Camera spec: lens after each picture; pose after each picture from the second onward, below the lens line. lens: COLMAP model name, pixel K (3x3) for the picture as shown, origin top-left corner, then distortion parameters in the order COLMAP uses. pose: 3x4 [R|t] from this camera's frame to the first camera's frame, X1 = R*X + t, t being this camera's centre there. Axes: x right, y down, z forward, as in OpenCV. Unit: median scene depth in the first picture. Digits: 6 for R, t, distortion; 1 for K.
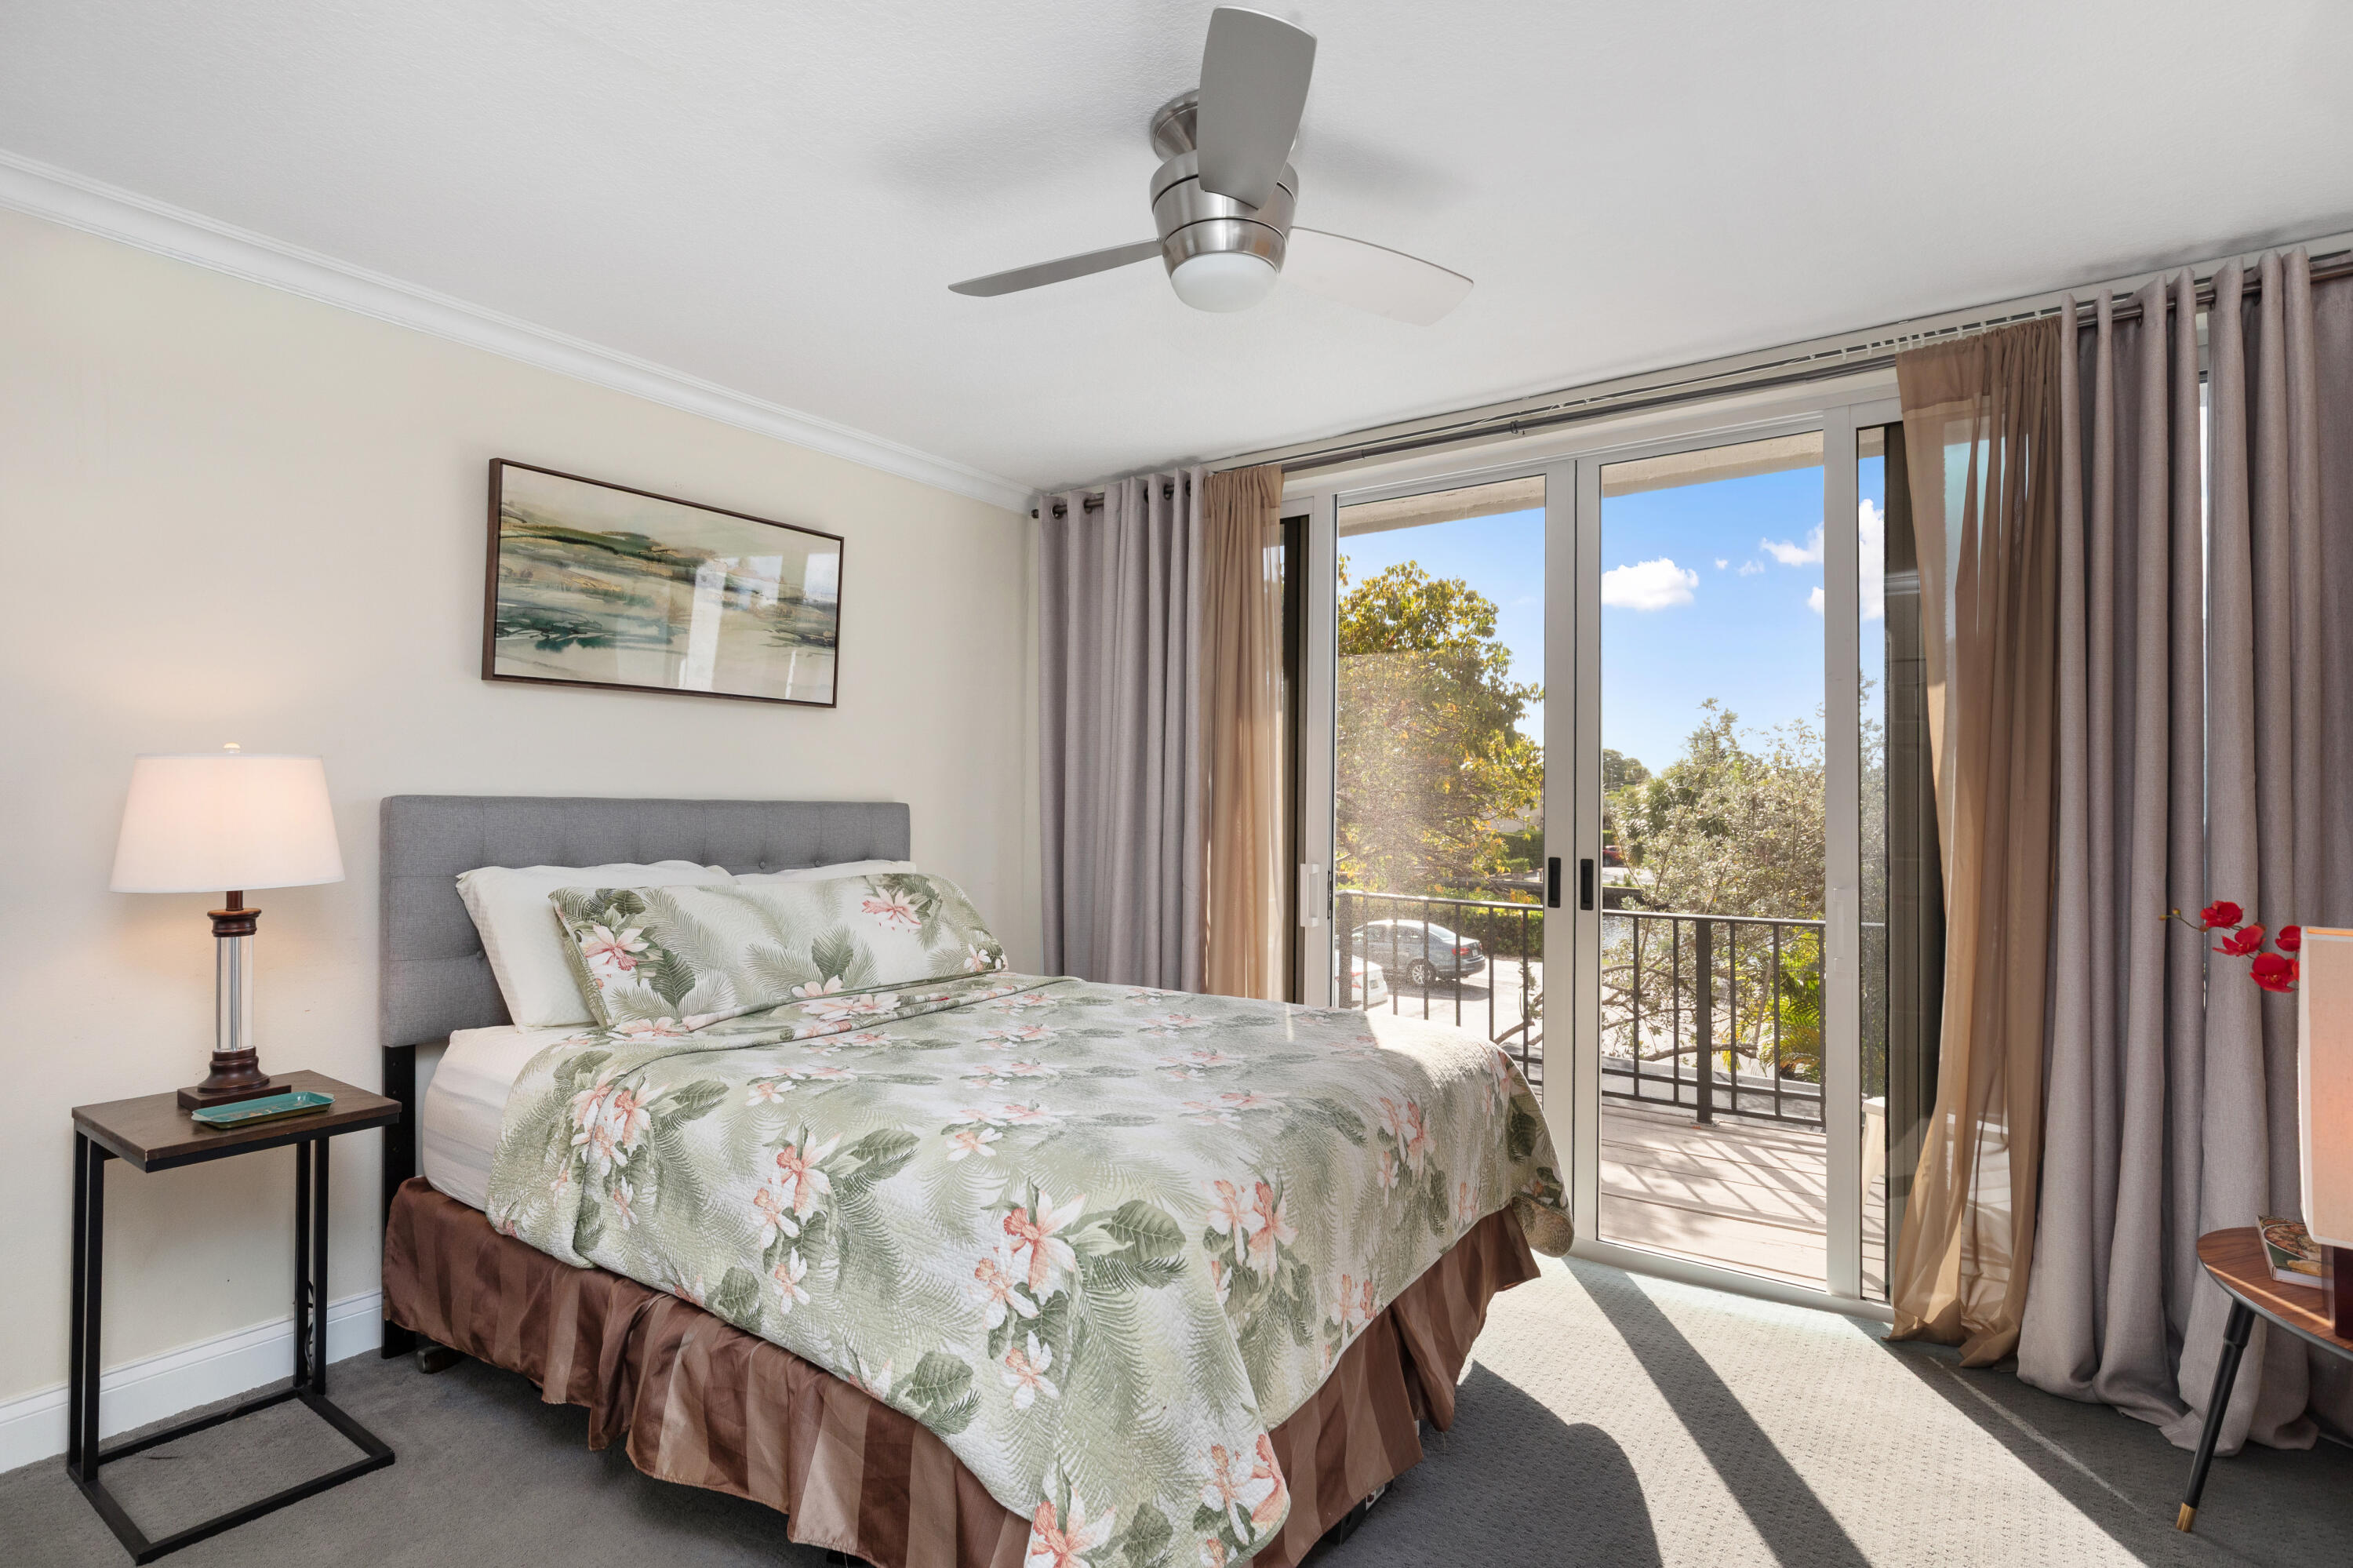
lens RADIAL K [[1146.6, 0, 1176.5], [0, 1146.6, 784.0], [0, 0, 1]] dist [-0.001309, 0.000250]
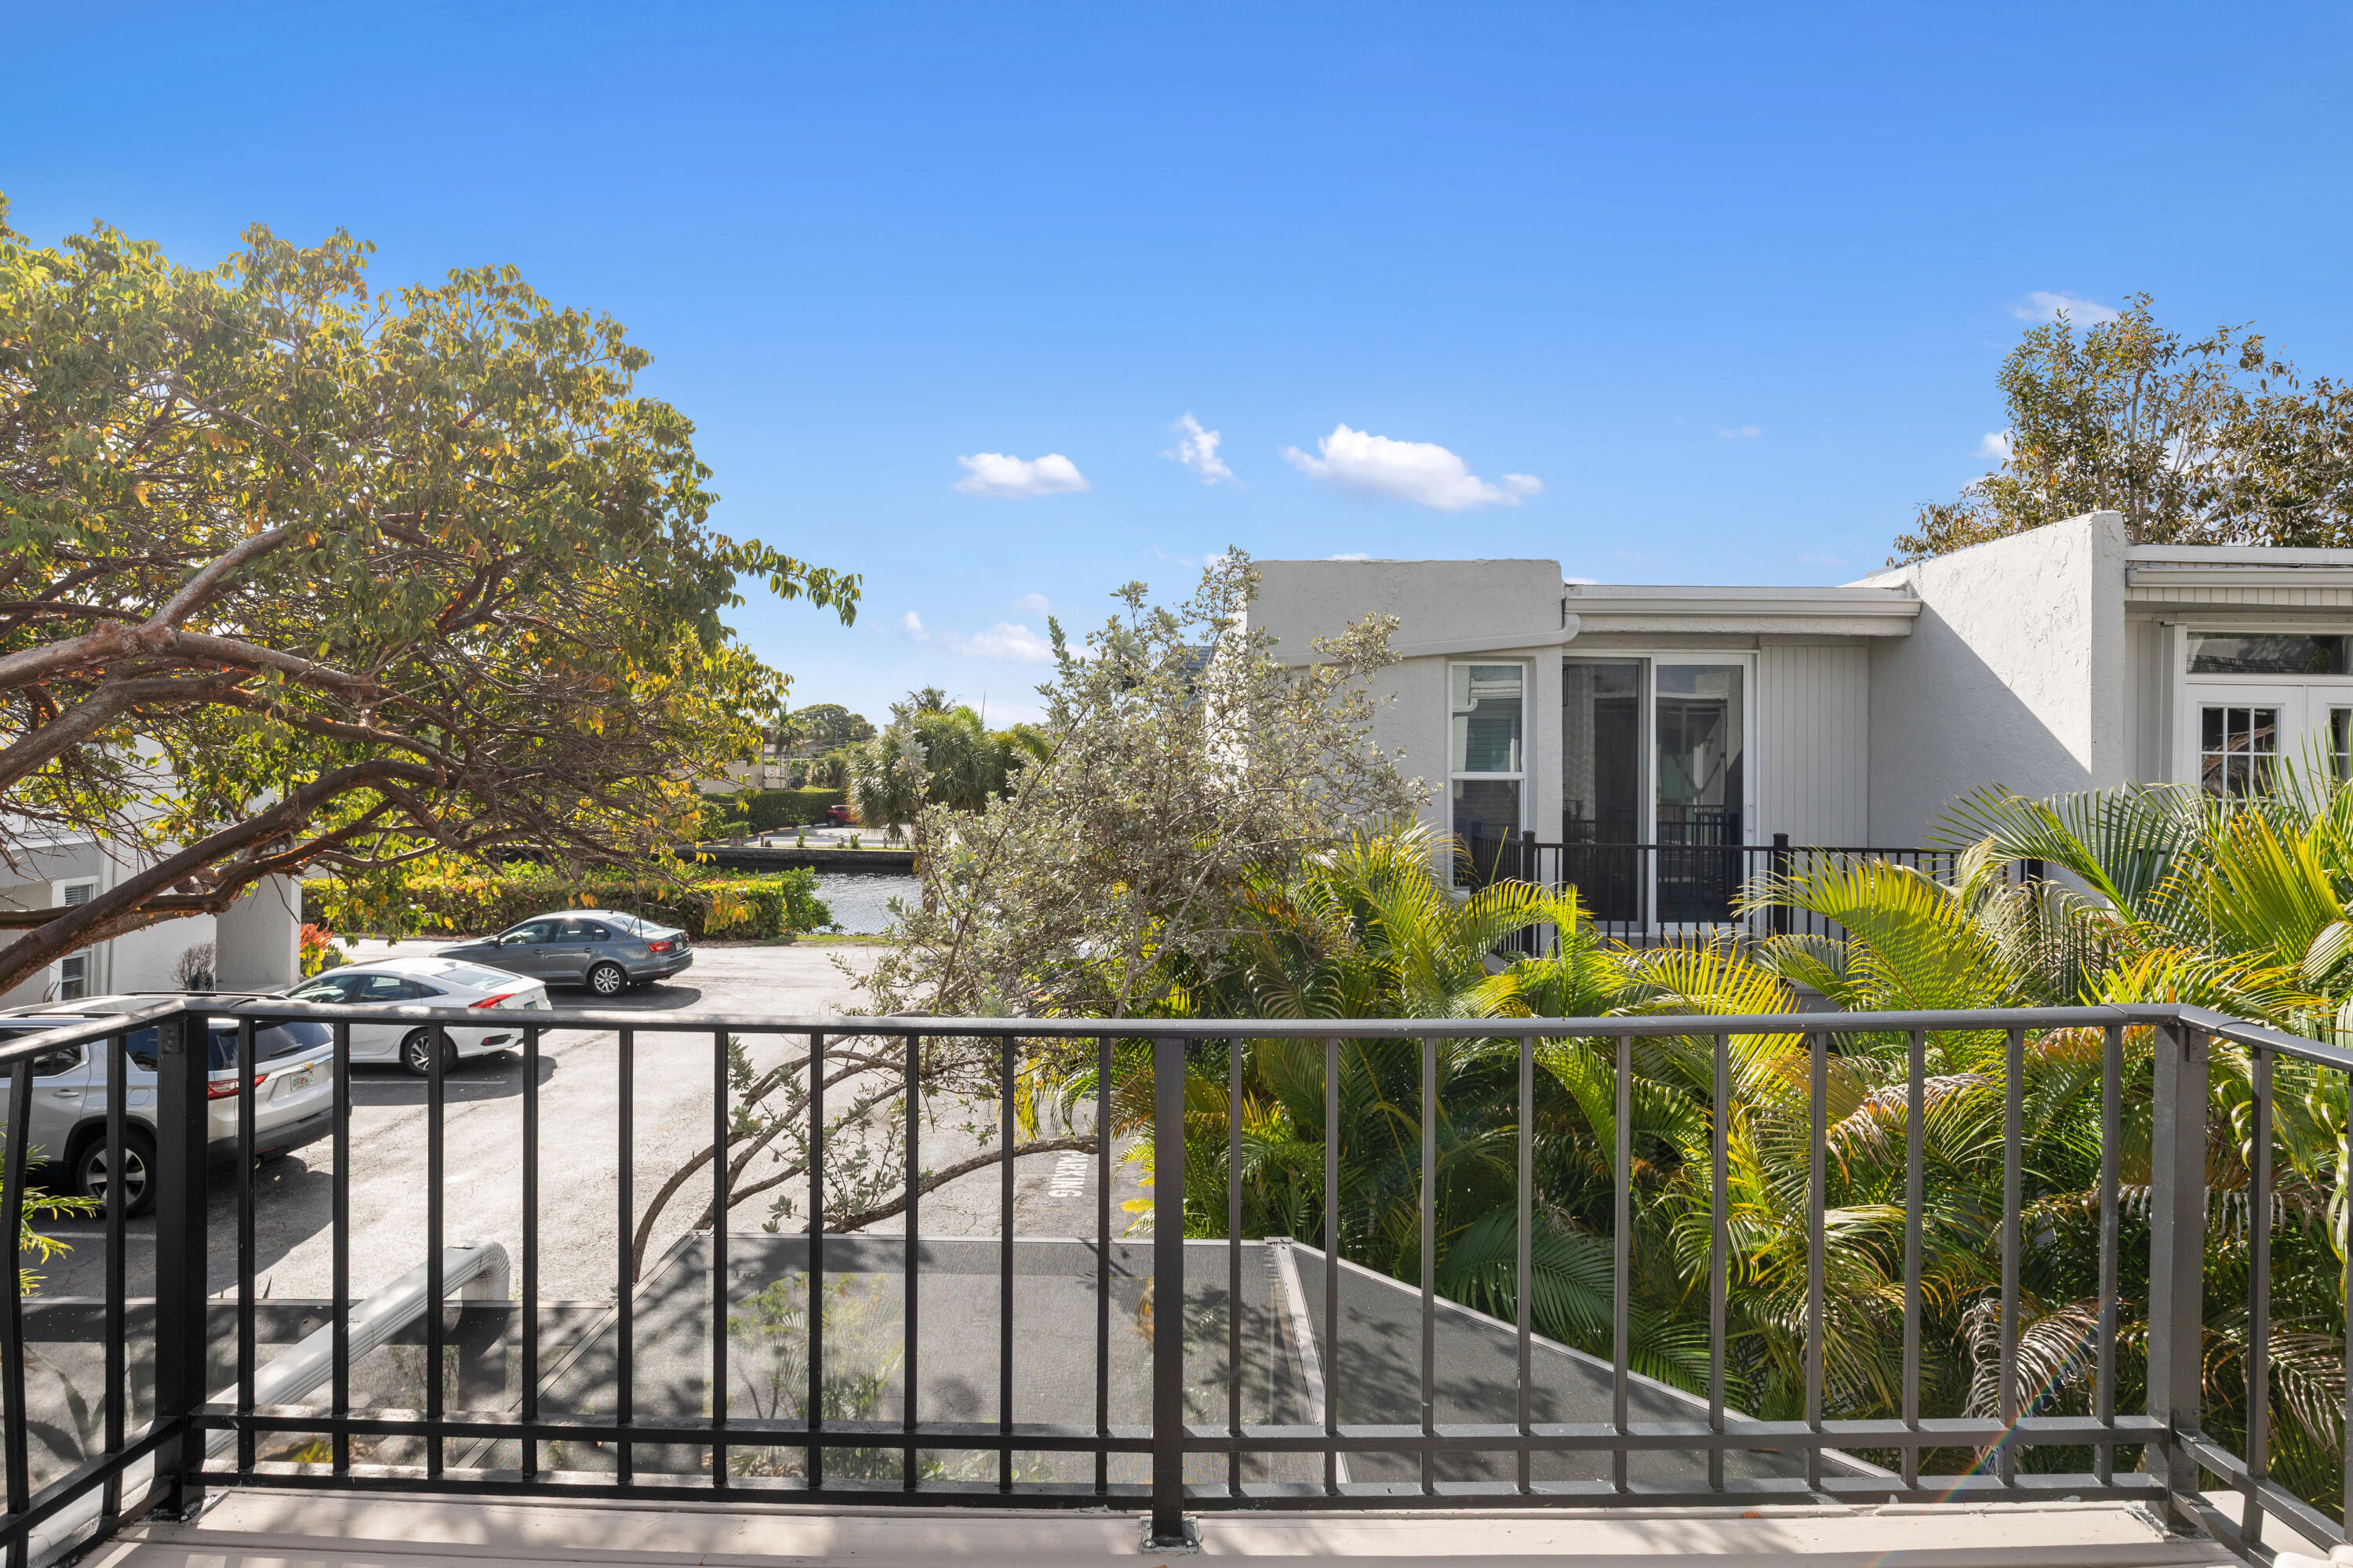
lens RADIAL K [[1222.4, 0, 1173.0], [0, 1222.4, 753.4], [0, 0, 1]] dist [0.000326, 0.001307]
pose [[0.807525, 0.005478, 0.589808, 0.262110], [-0.011936, 0.999904, 0.007056, 0.022110], [-0.589712, -0.012738, 0.807513, 0.826587]]
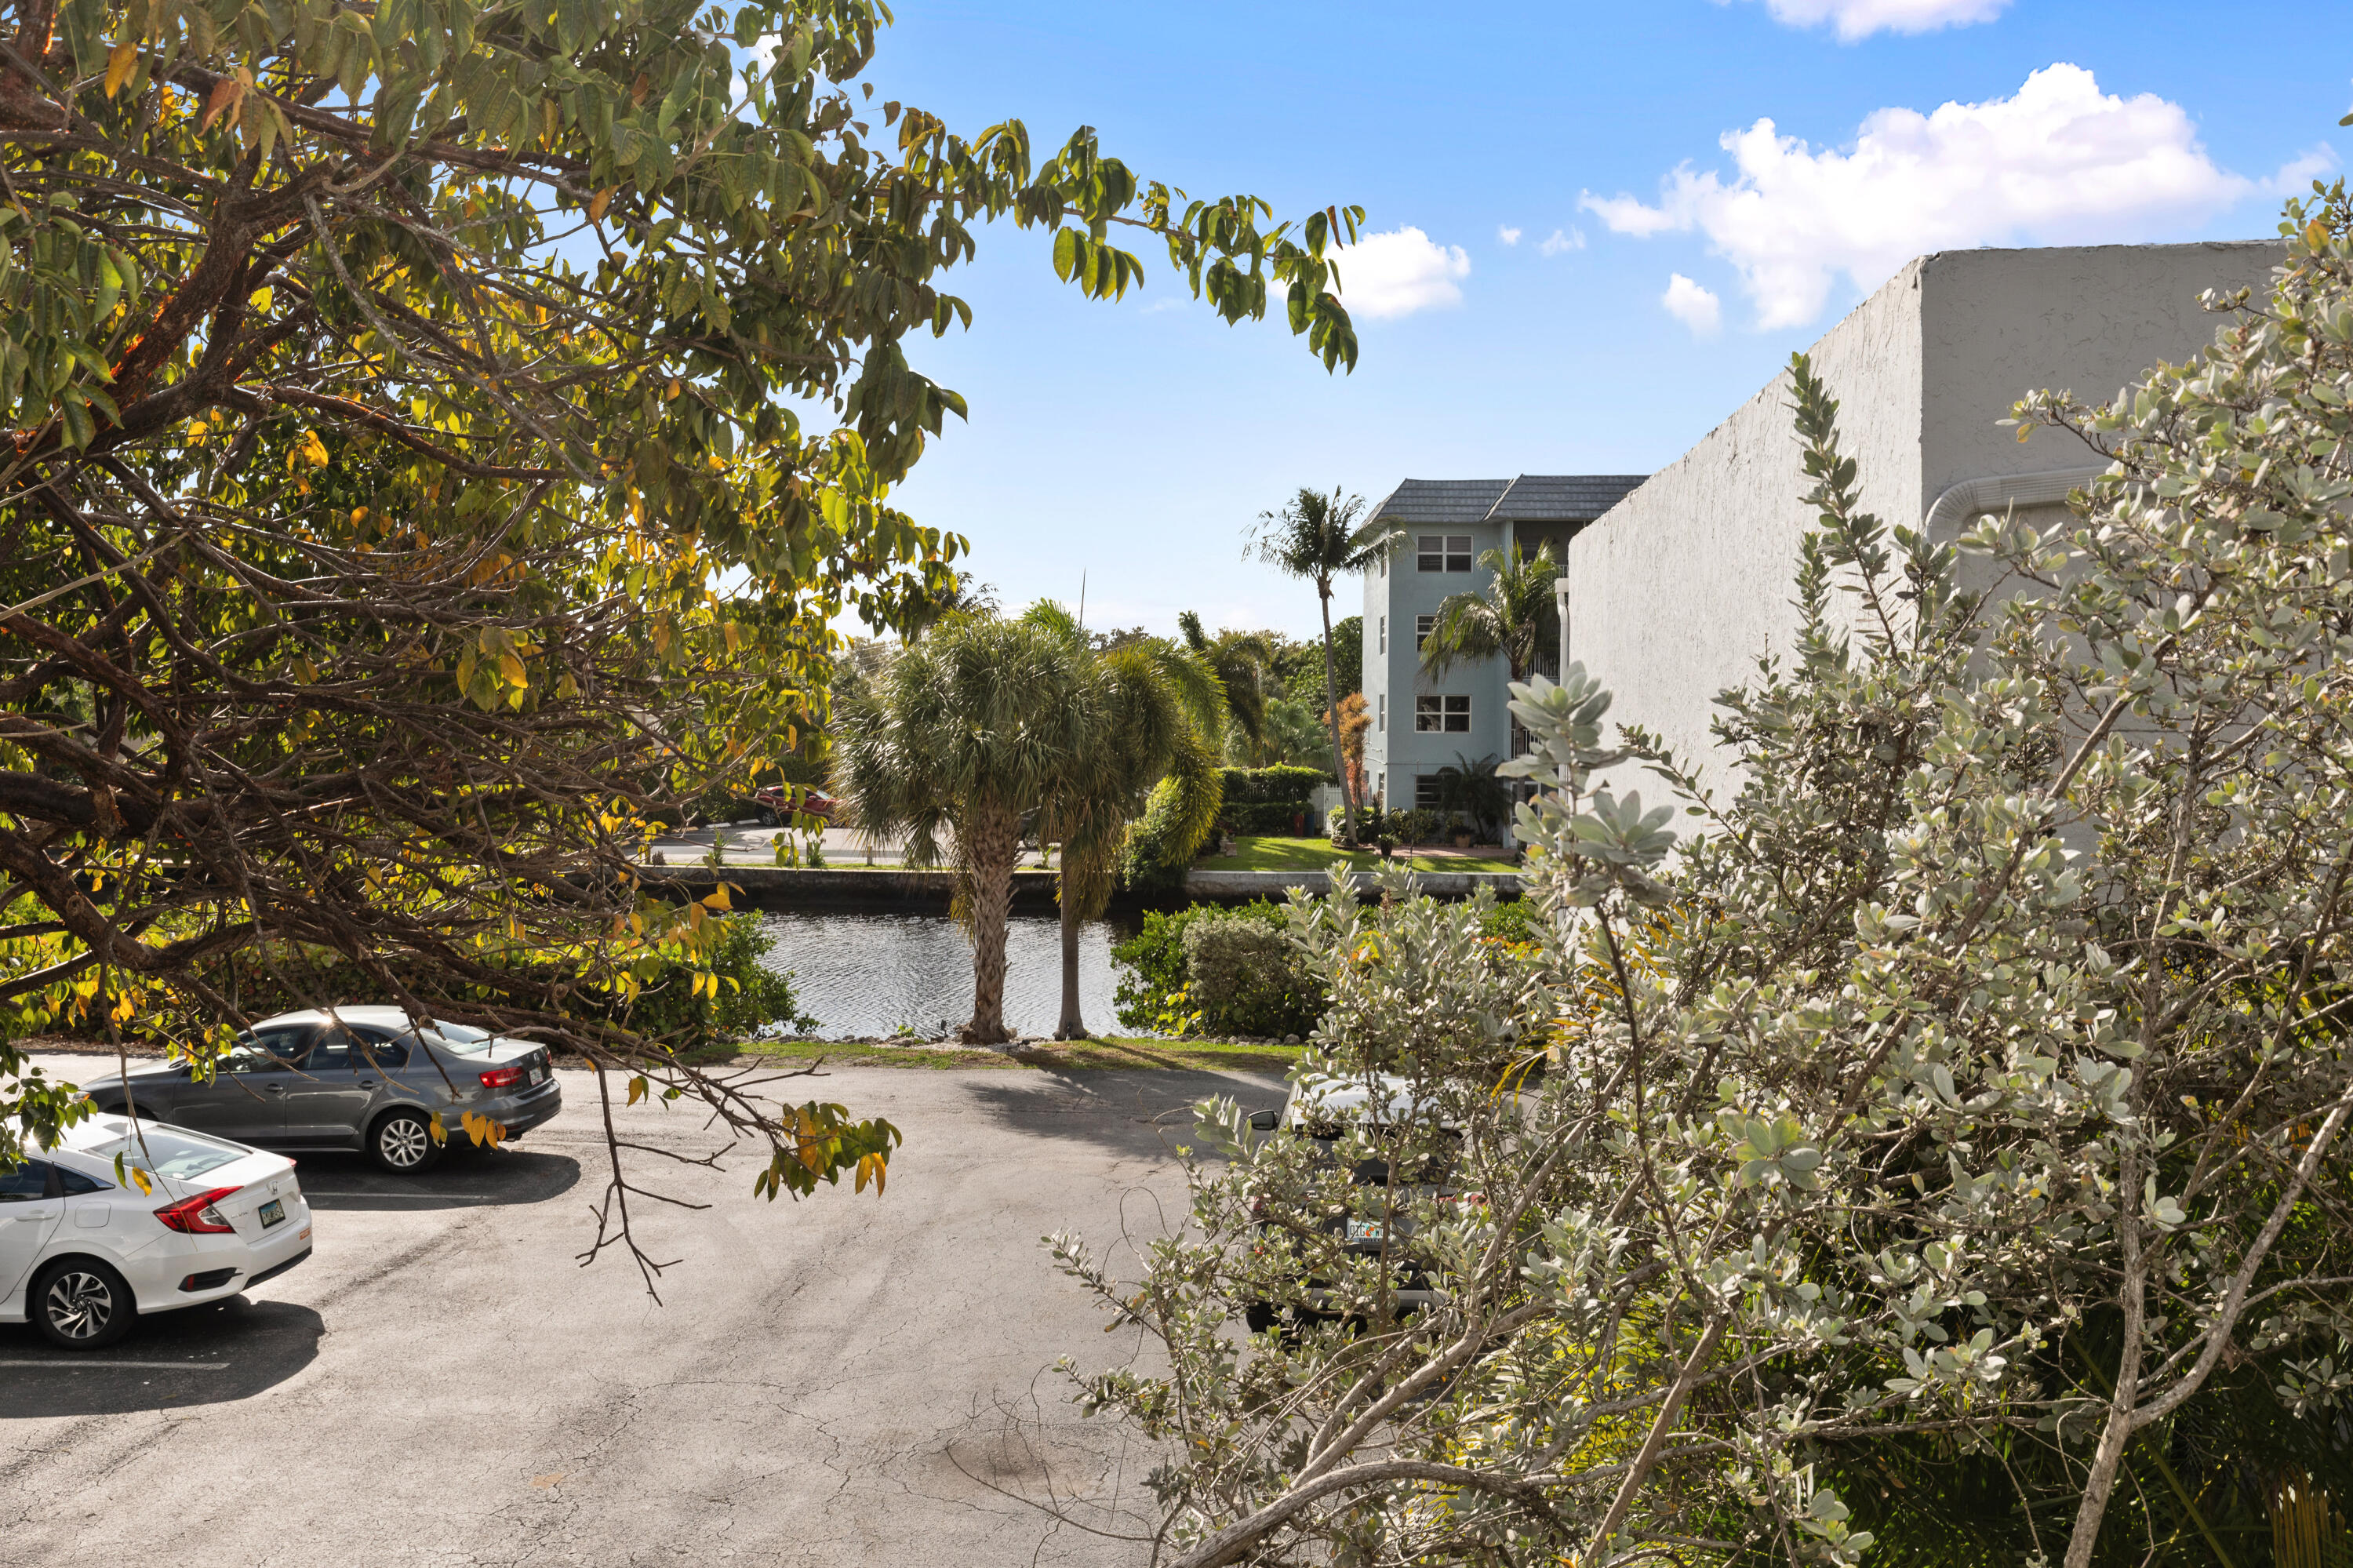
lens RADIAL K [[2274.2, 0, 1176.0], [0, 2274.2, 779.9], [0, 0, 1]] dist [0.003221, 0.019880]
pose [[0.857751, -0.024815, 0.513466, 0.302446], [-0.000841, 0.998765, 0.049674, 0.000391], [-0.514064, -0.043040, 0.856671, 1.401780]]
